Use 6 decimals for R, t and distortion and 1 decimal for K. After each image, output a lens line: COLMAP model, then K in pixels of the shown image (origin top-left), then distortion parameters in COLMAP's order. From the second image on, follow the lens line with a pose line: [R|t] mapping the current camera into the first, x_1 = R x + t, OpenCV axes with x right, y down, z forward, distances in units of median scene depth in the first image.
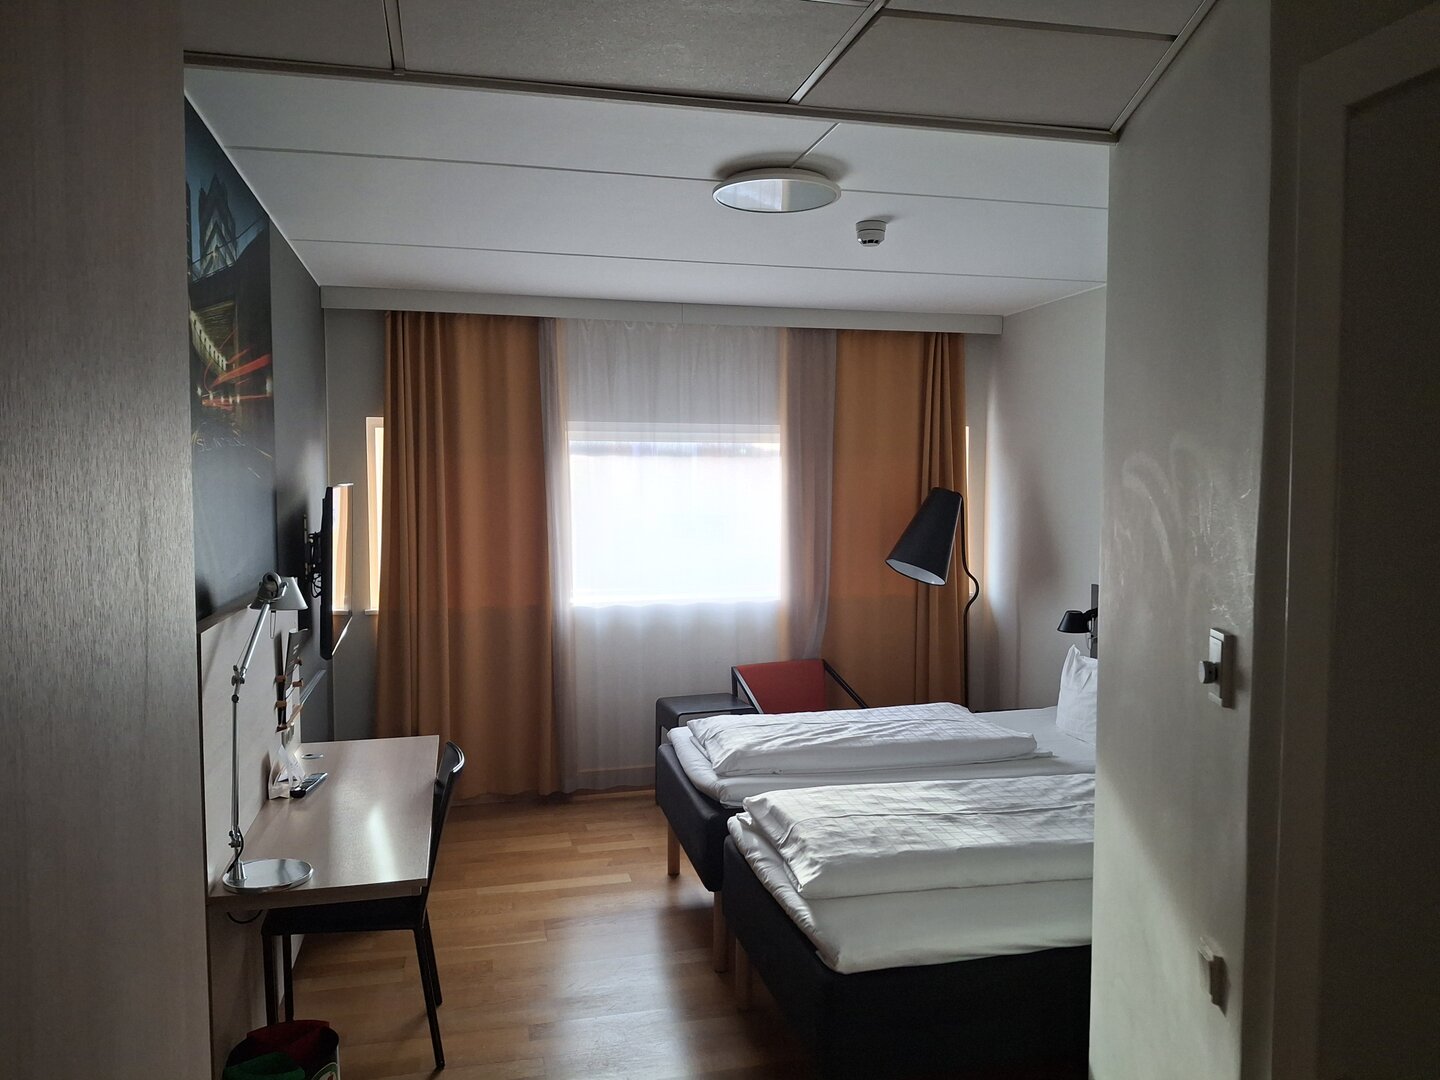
lens RADIAL K [[1111.7, 0, 720.0], [0, 1111.7, 540.0], [0, 0, 1]] dist [0.037162, -0.002664]
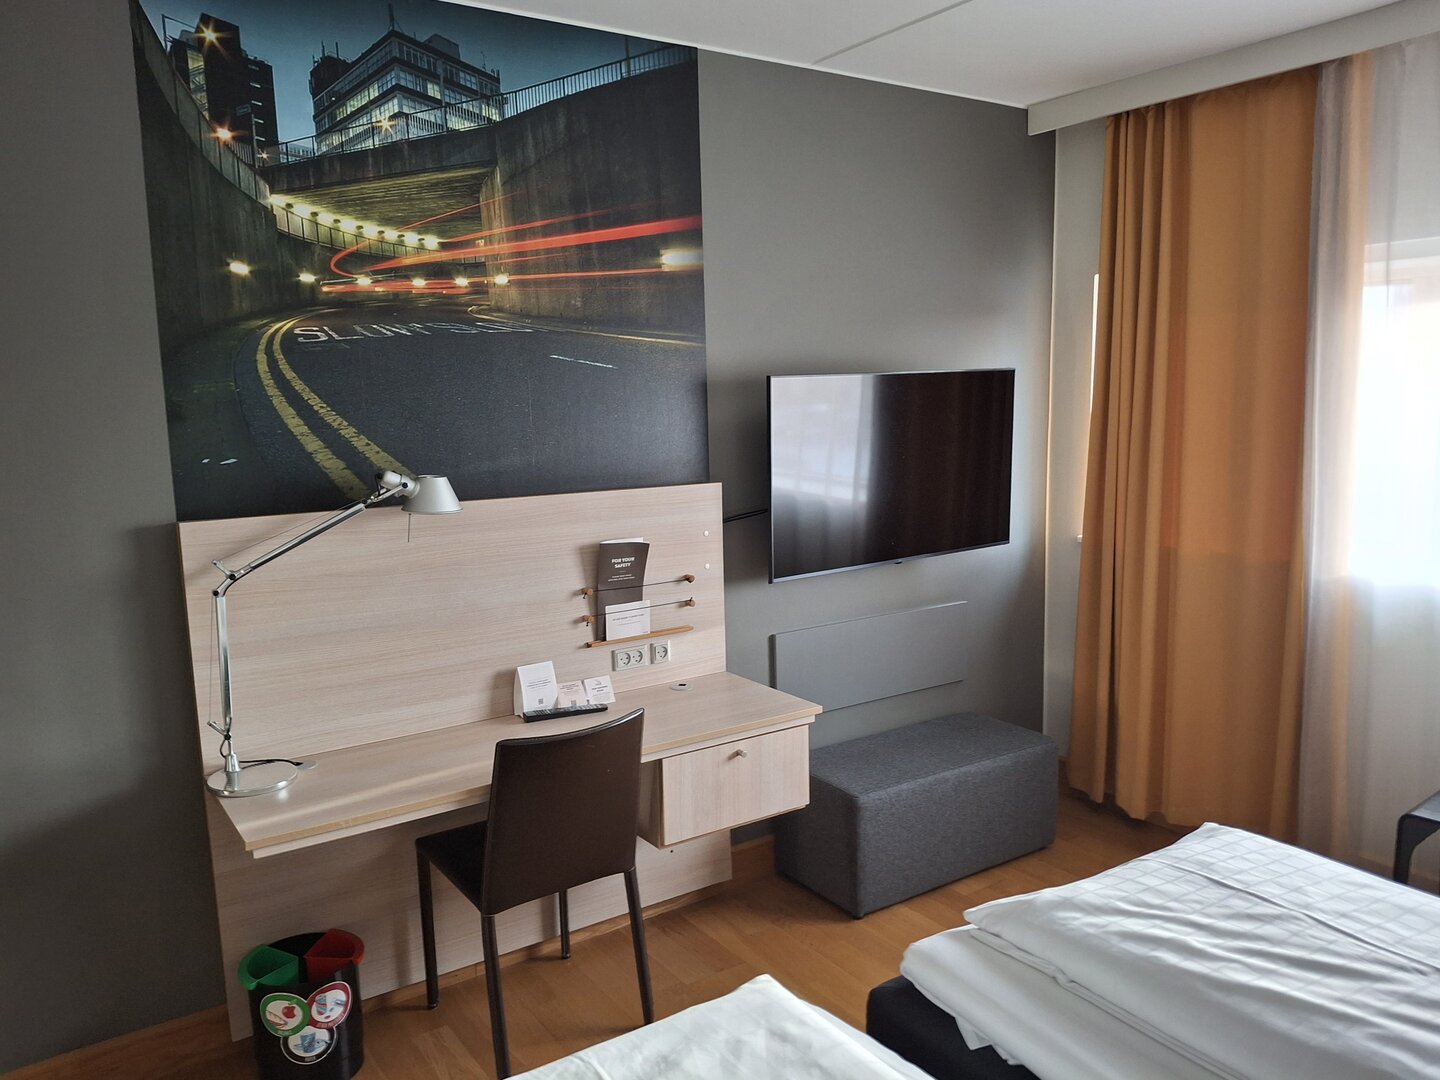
lens RADIAL K [[1111.7, 0, 720.0], [0, 1111.7, 540.0], [0, 0, 1]] dist [0.037162, -0.002664]
pose [[0.354646, 0.128068, -0.926188, 0.390984], [-0.031048, 0.991642, 0.125230, -0.027733], [0.934485, -0.015656, 0.355658, 0.664610]]
